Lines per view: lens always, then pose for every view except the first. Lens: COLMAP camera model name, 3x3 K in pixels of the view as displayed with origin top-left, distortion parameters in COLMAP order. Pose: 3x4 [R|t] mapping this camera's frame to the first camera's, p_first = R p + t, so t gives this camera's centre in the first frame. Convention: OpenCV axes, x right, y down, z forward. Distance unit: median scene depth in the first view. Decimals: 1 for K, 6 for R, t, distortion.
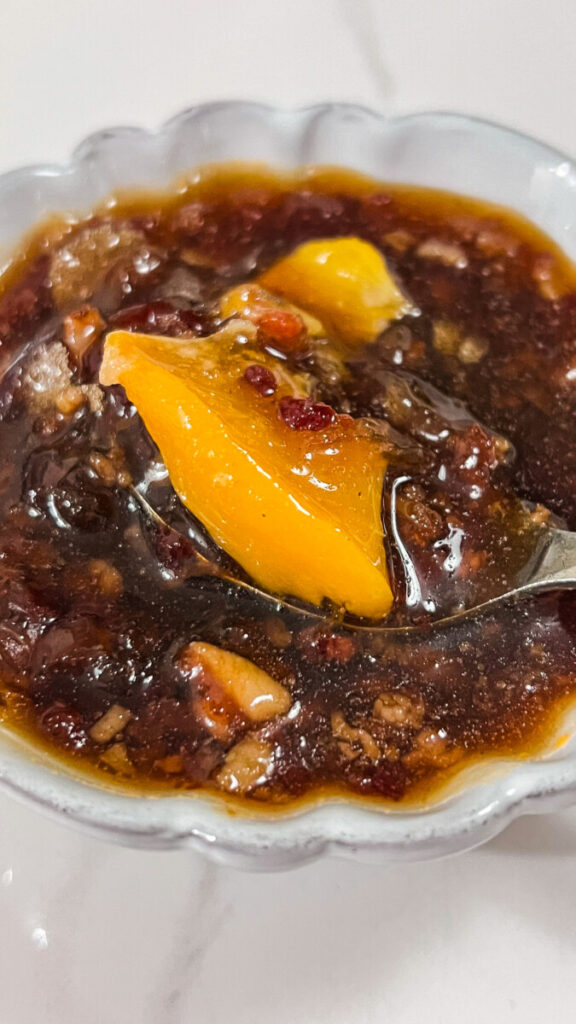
lens RADIAL K [[1309.9, 0, 289.7], [0, 1309.9, 513.9], [0, 0, 1]] dist [0.154381, 0.000000]
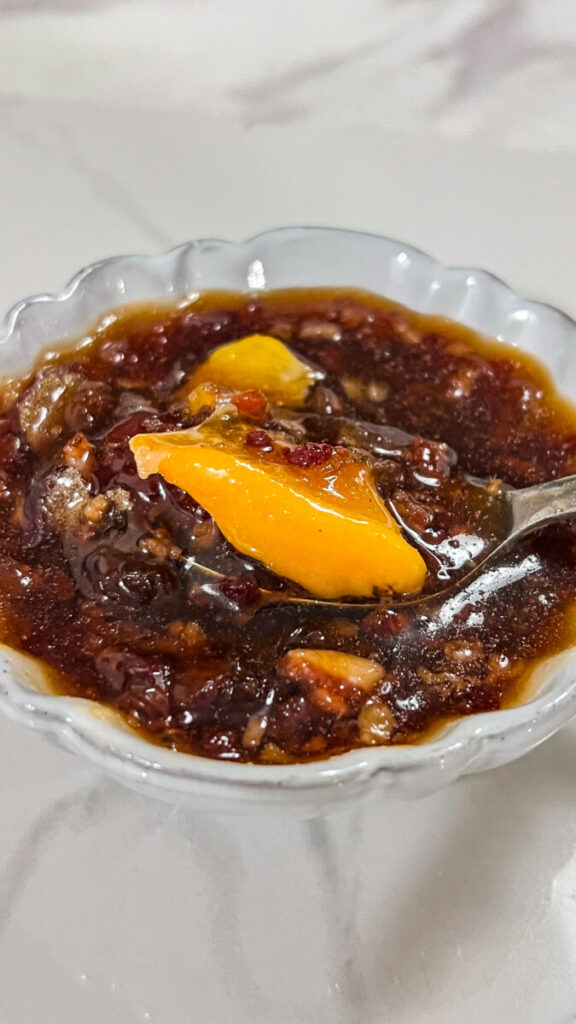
lens RADIAL K [[1309.9, 0, 286.9], [0, 1309.9, 510.5], [0, 0, 1]] dist [0.154381, 0.000000]
pose [[0.925815, -0.272545, 0.261890, -0.323879], [0.307196, 0.946247, -0.101233, 0.087532], [-0.220222, 0.174175, 0.959774, -0.162950]]
